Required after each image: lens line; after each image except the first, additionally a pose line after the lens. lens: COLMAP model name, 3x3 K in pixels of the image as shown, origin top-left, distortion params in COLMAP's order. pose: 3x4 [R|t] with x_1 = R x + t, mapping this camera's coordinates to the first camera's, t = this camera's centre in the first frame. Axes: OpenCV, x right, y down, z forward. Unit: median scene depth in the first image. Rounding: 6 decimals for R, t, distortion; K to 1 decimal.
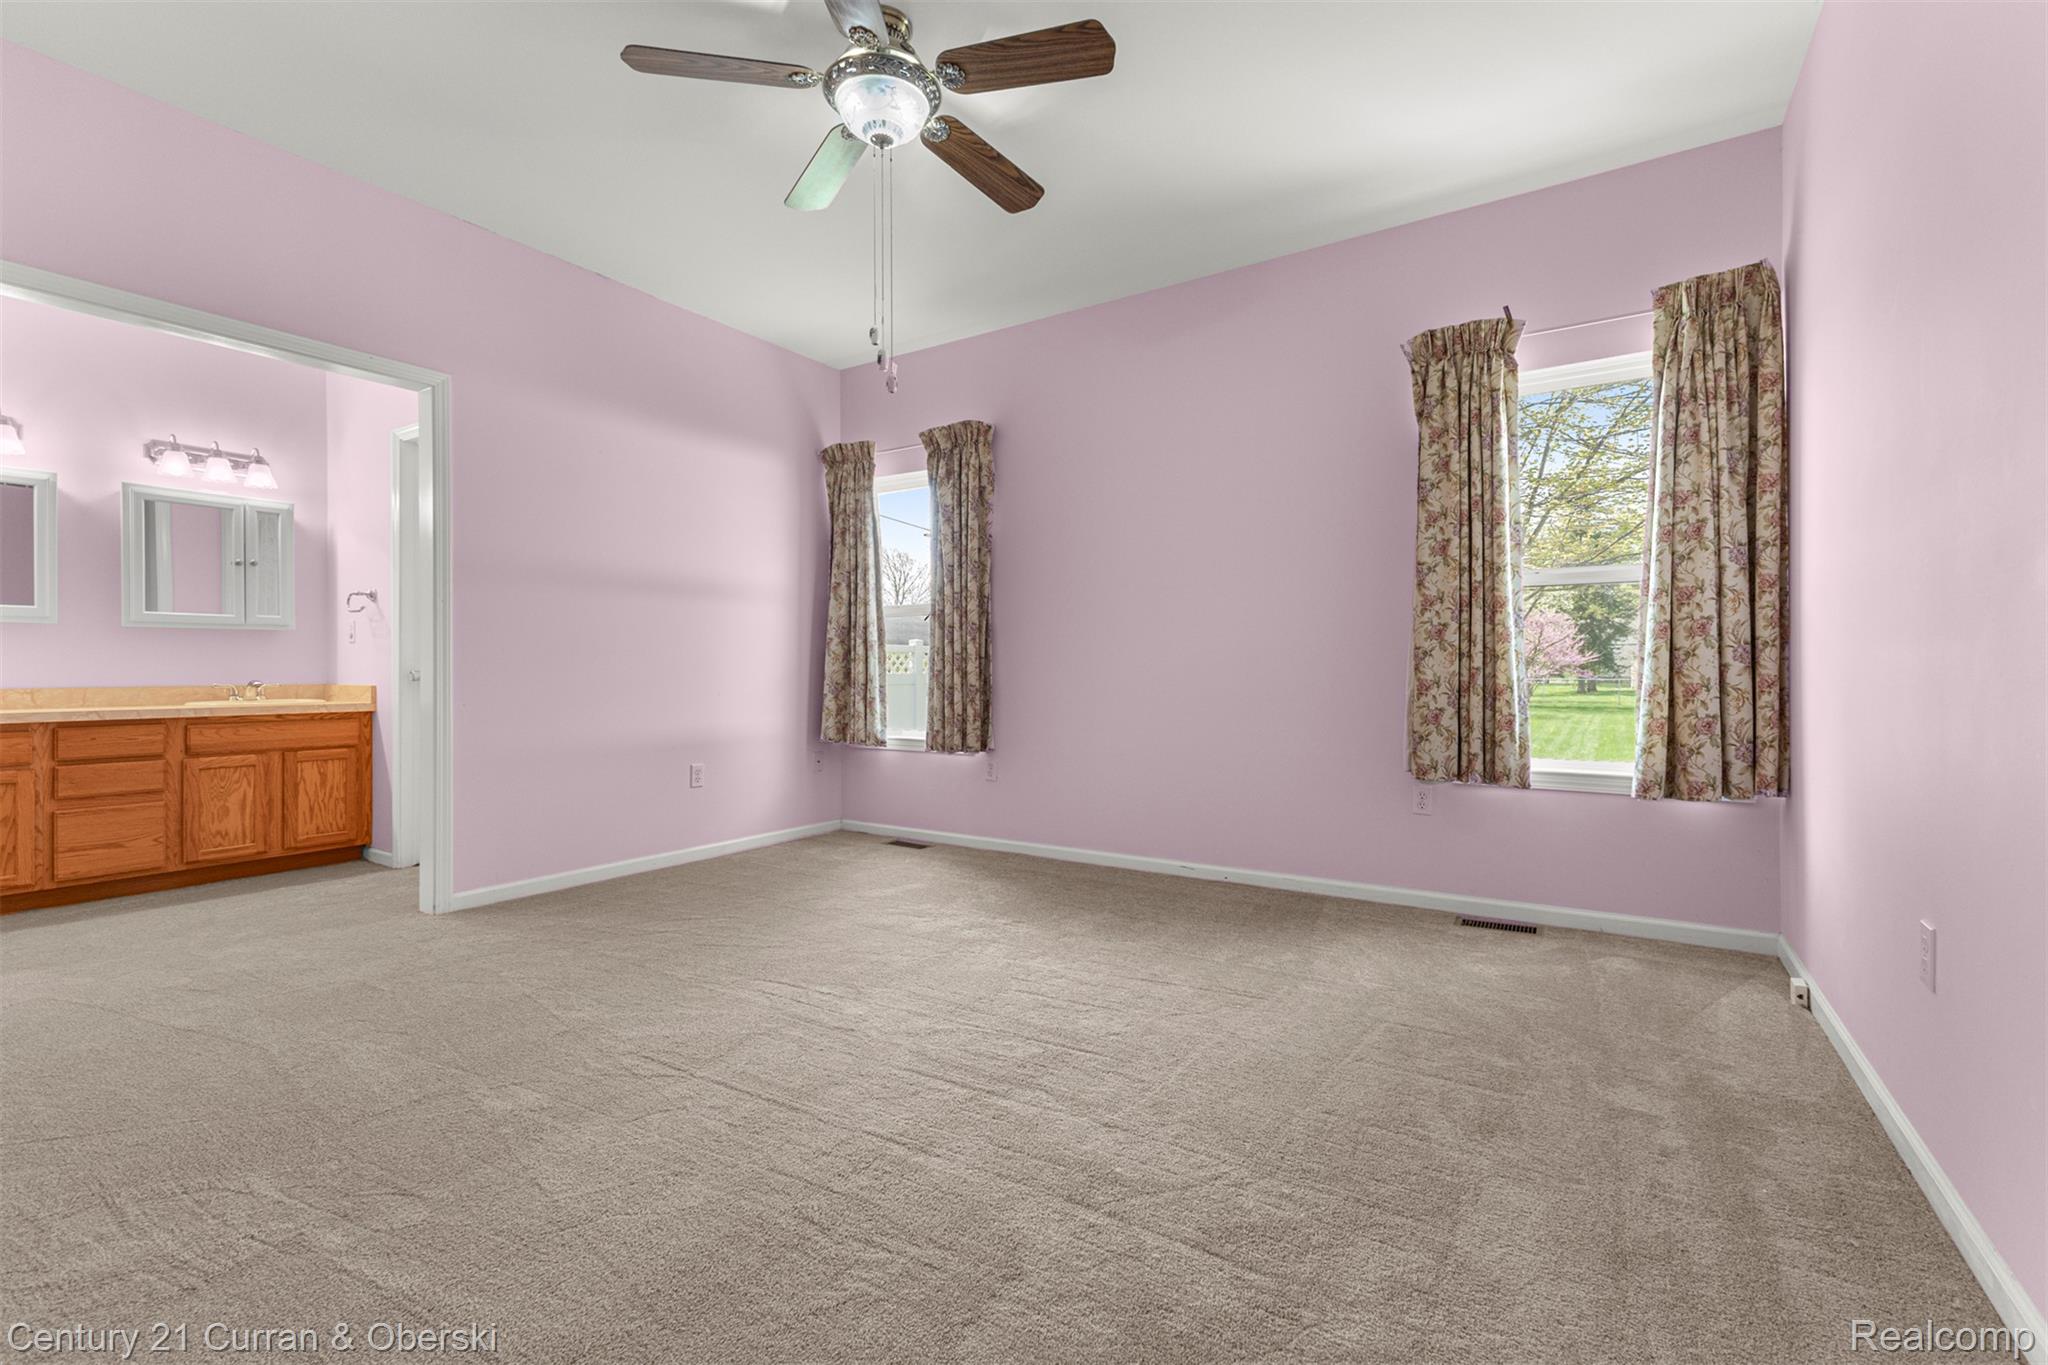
lens RADIAL K [[872.3, 0, 1025.2], [0, 872.3, 674.3], [0, 0, 1]] dist [0.002458, 0.000103]
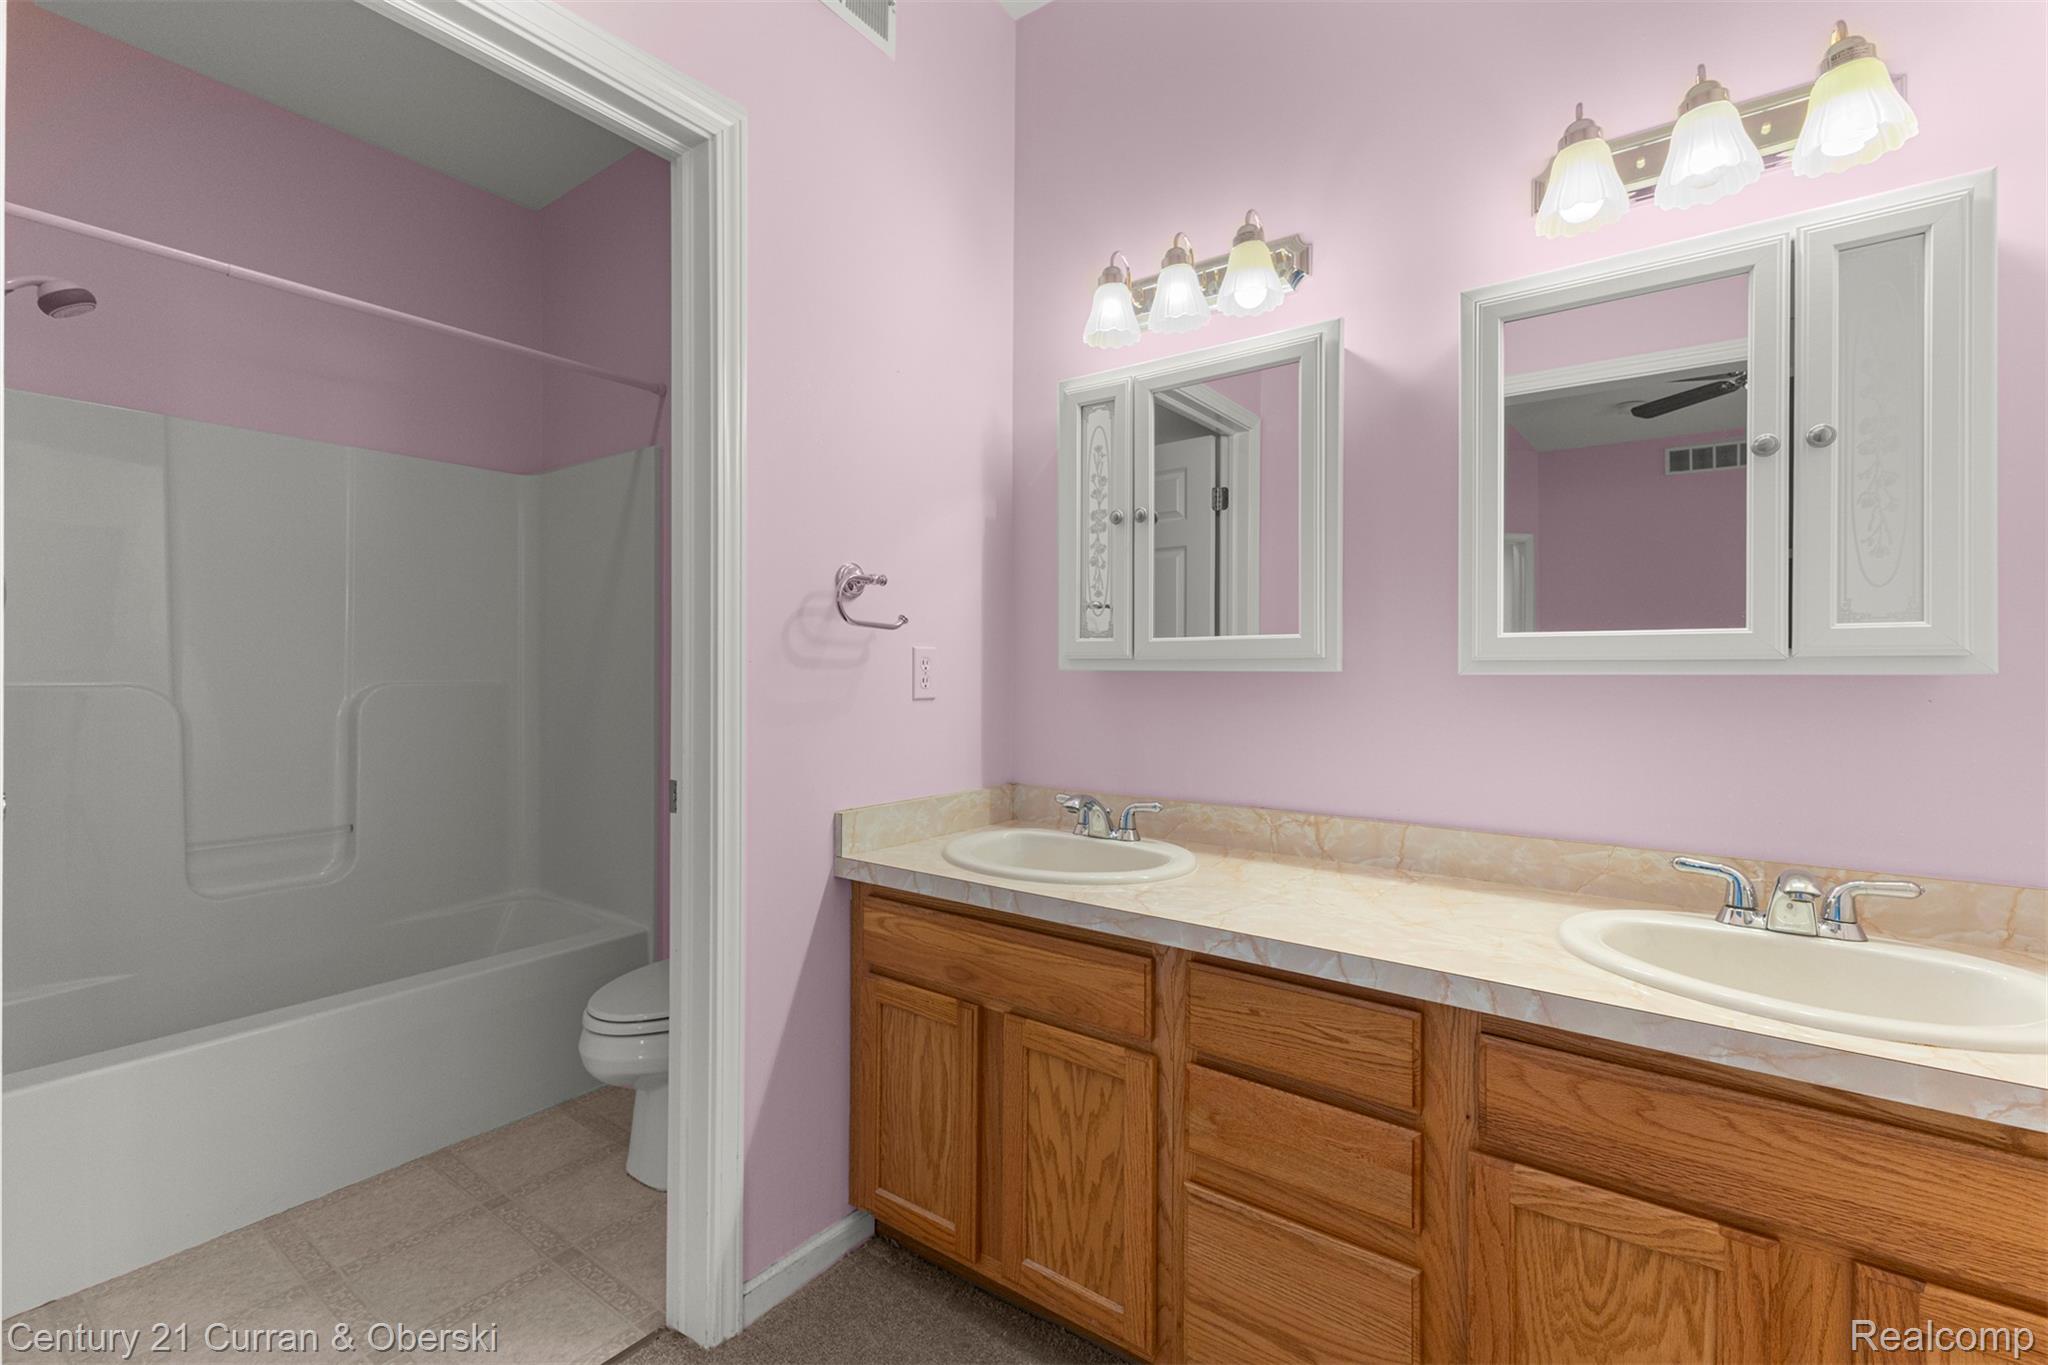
lens RADIAL K [[872.3, 0, 1025.2], [0, 872.3, 674.3], [0, 0, 1]] dist [0.002458, 0.000103]
pose [[-0.046641, 0.001550, -0.998911, -0.662162], [-0.010006, 0.999948, 0.002019, -0.054044], [0.998862, 0.010089, -0.046623, 0.852173]]
